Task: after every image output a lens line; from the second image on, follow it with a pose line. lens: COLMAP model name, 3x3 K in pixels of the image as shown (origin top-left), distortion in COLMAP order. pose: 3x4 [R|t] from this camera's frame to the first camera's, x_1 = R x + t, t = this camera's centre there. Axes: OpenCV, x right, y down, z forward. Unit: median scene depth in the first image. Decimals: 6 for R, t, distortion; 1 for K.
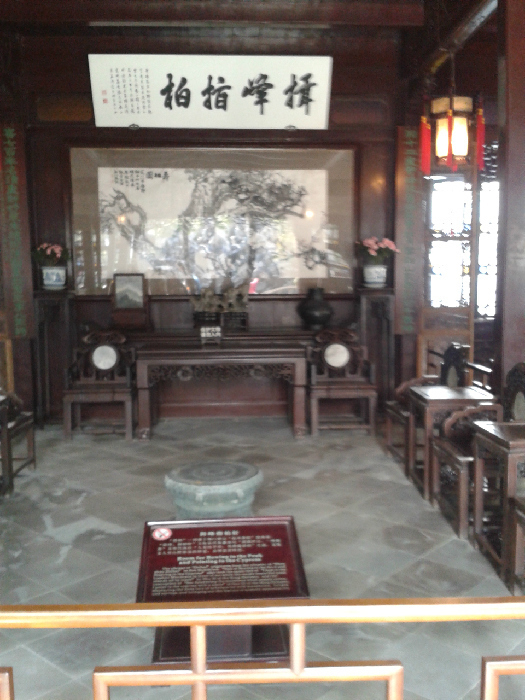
lens RADIAL K [[694.2, 0, 262.5], [0, 694.2, 350.0], [0, 0, 1]] dist [0.186918, -0.439132]
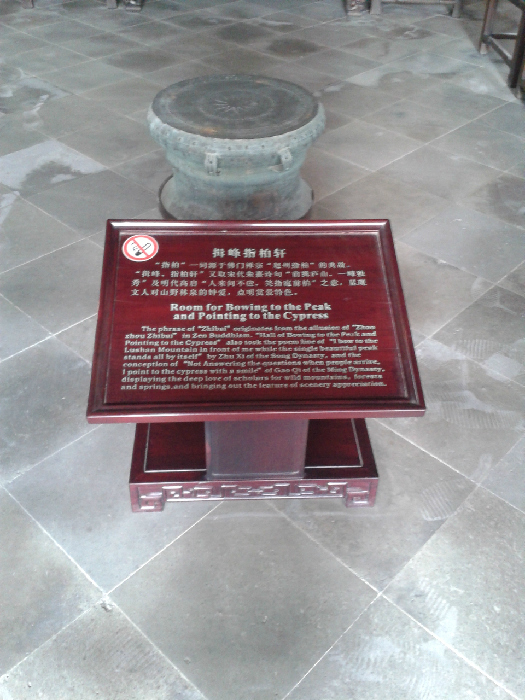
lens RADIAL K [[694.2, 0, 262.5], [0, 694.2, 350.0], [0, 0, 1]] dist [0.186918, -0.439132]
pose [[0.998797, 0.048842, -0.004357, -0.046308], [-0.038127, 0.829399, 0.557354, 0.030179], [0.030836, -0.556517, 0.830264, 0.530556]]
